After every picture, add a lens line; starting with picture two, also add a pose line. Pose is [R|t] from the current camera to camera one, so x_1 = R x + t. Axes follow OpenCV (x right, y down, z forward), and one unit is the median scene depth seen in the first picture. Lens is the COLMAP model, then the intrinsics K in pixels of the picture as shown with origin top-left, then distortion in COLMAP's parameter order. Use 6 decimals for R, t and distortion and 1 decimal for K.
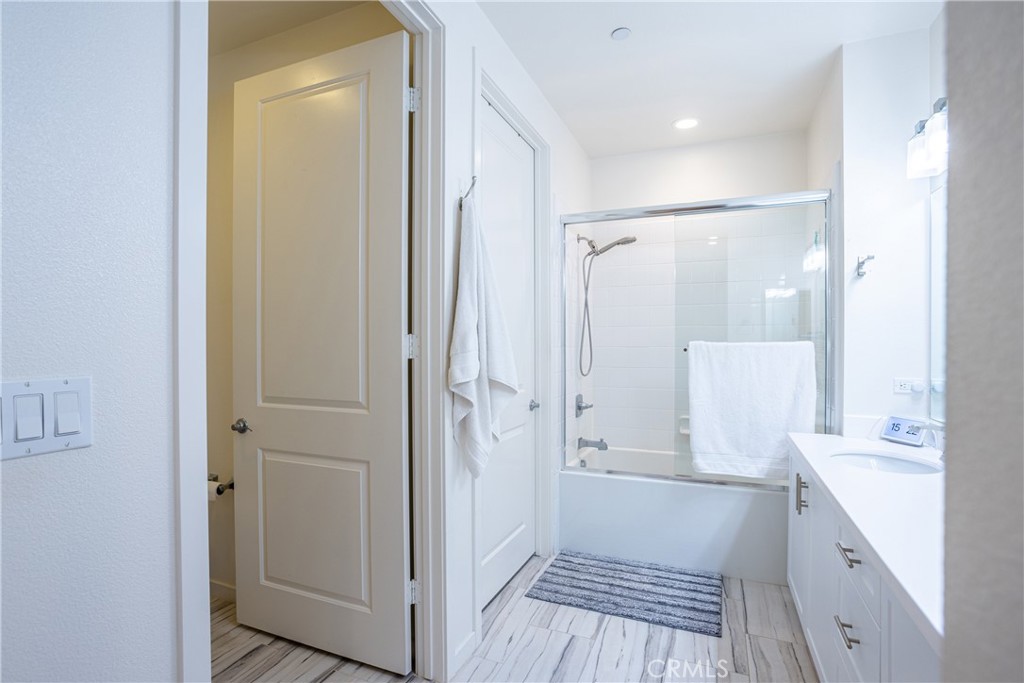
lens RADIAL K [[496.7, 0, 509.7], [0, 496.7, 344.4], [0, 0, 1]] dist [-0.067349, 0.036153]
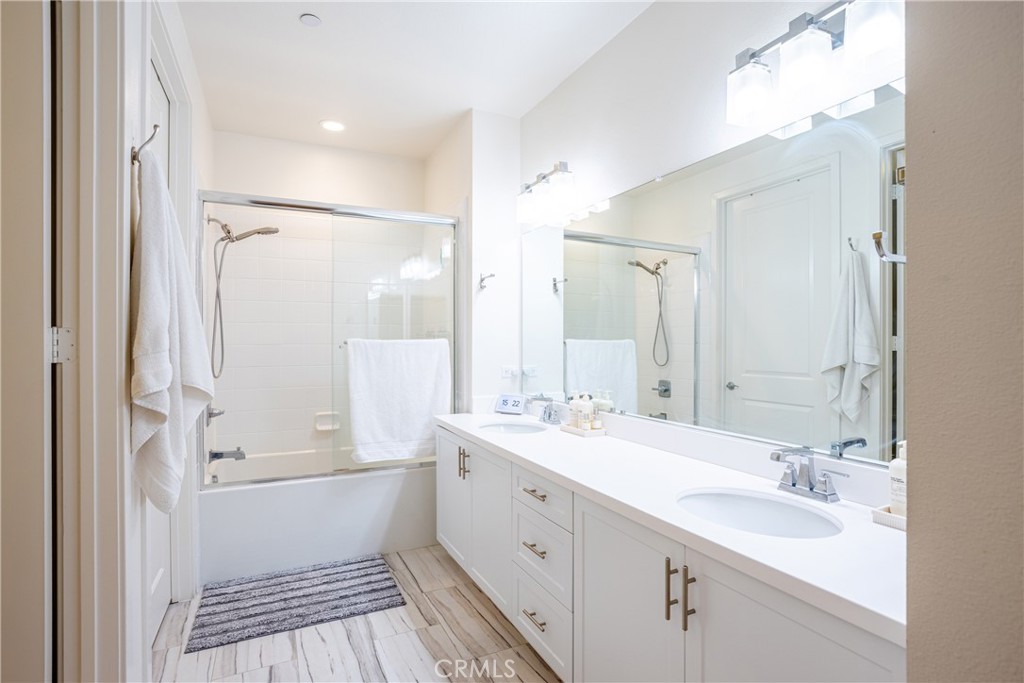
lens RADIAL K [[499.6, 0, 505.3], [0, 499.6, 339.4], [0, 0, 1]] dist [-0.066066, 0.034122]
pose [[0.652396, 0.000834, 0.757878, -0.233847], [0.003440, 0.999986, -0.004062, 0.000493], [-0.757871, 0.005258, 0.652383, 0.074746]]
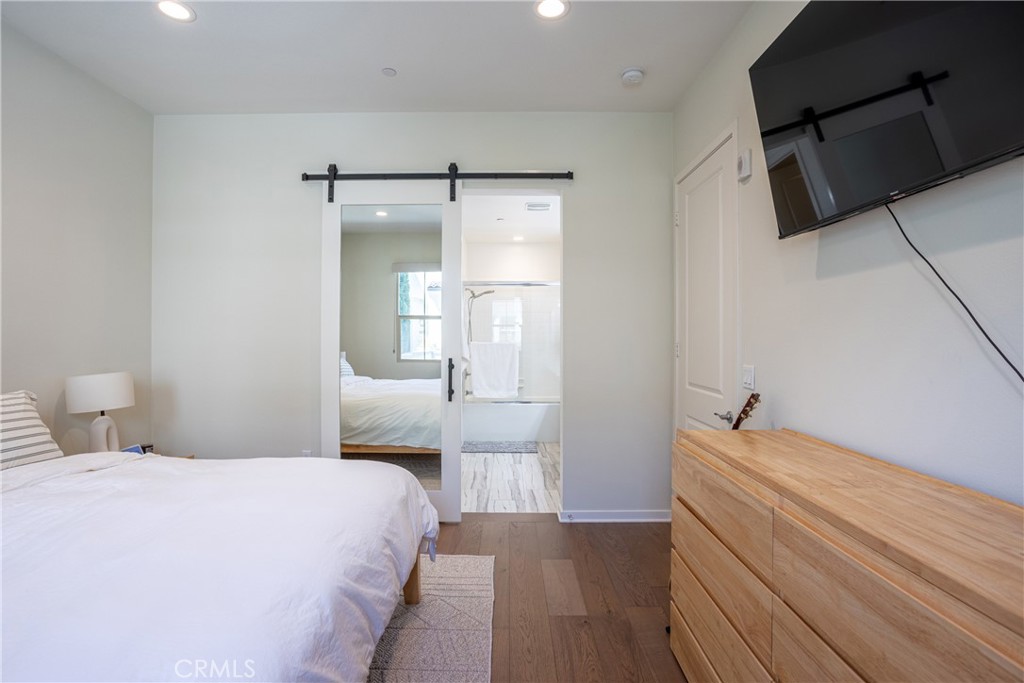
lens RADIAL K [[513.5, 0, 507.6], [0, 513.5, 329.5], [0, 0, 1]] dist [-0.069165, 0.037927]
pose [[0.917256, 0.004677, 0.398271, -0.732218], [0.000101, 0.999928, -0.011976, -0.038950], [-0.398299, 0.011025, 0.917189, -1.325782]]
